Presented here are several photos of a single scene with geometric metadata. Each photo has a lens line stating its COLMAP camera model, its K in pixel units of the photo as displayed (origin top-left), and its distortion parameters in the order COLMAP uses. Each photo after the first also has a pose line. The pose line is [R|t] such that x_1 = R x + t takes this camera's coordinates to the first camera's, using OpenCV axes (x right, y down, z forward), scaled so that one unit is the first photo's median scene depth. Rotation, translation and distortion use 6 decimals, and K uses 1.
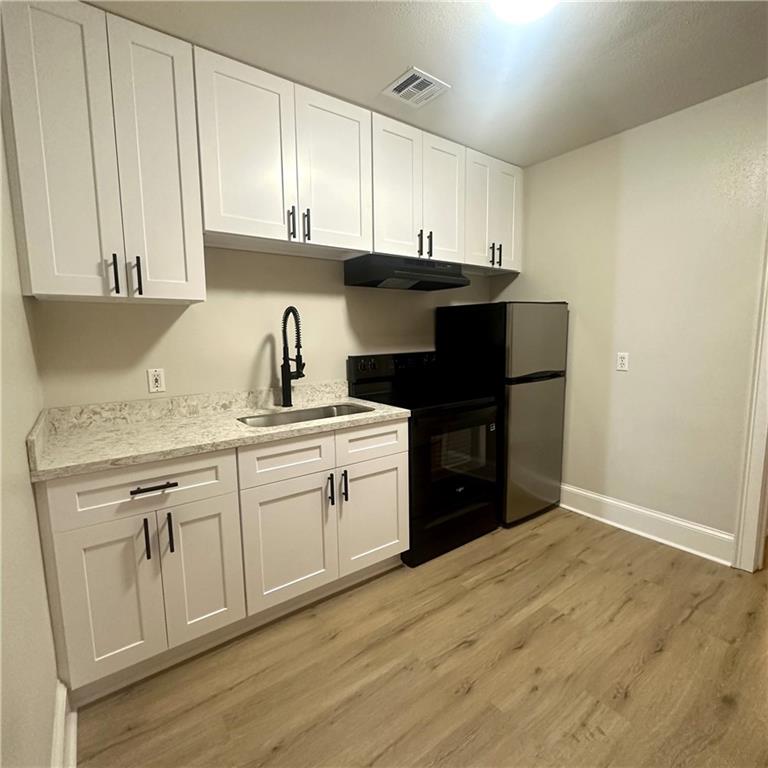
lens RADIAL K [[409.9, 0, 386.4], [0, 409.9, 383.6], [0, 0, 1]] dist [-0.006484, 0.001812]
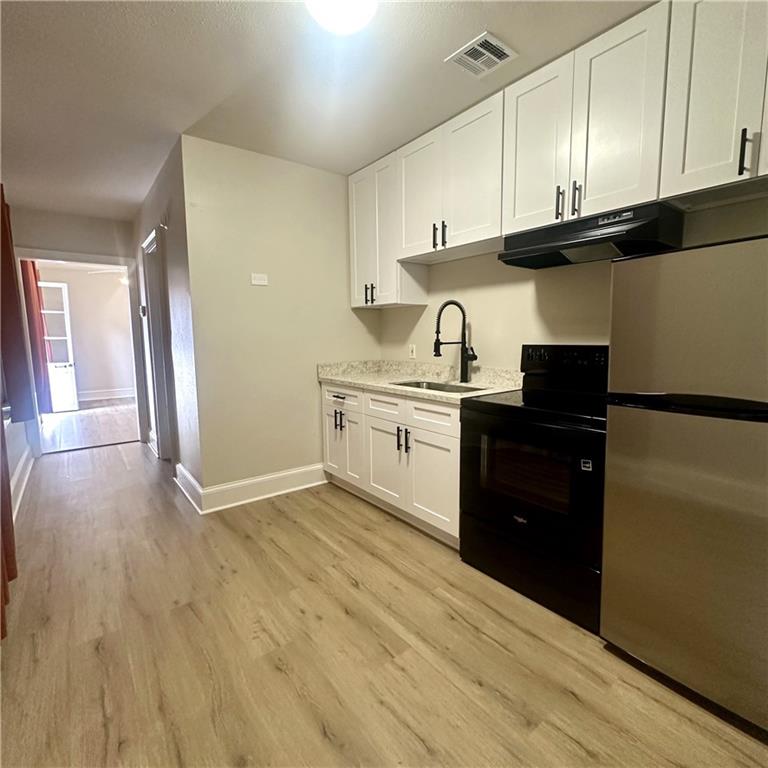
lens RADIAL K [[409.9, 0, 384.5], [0, 409.9, 383.4], [0, 0, 1]] dist [-0.006484, 0.001812]
pose [[0.018418, 0.133861, -0.990829, 1.122088], [-0.110146, 0.985237, 0.131058, -0.086872], [0.993745, 0.106722, 0.032890, 0.850259]]
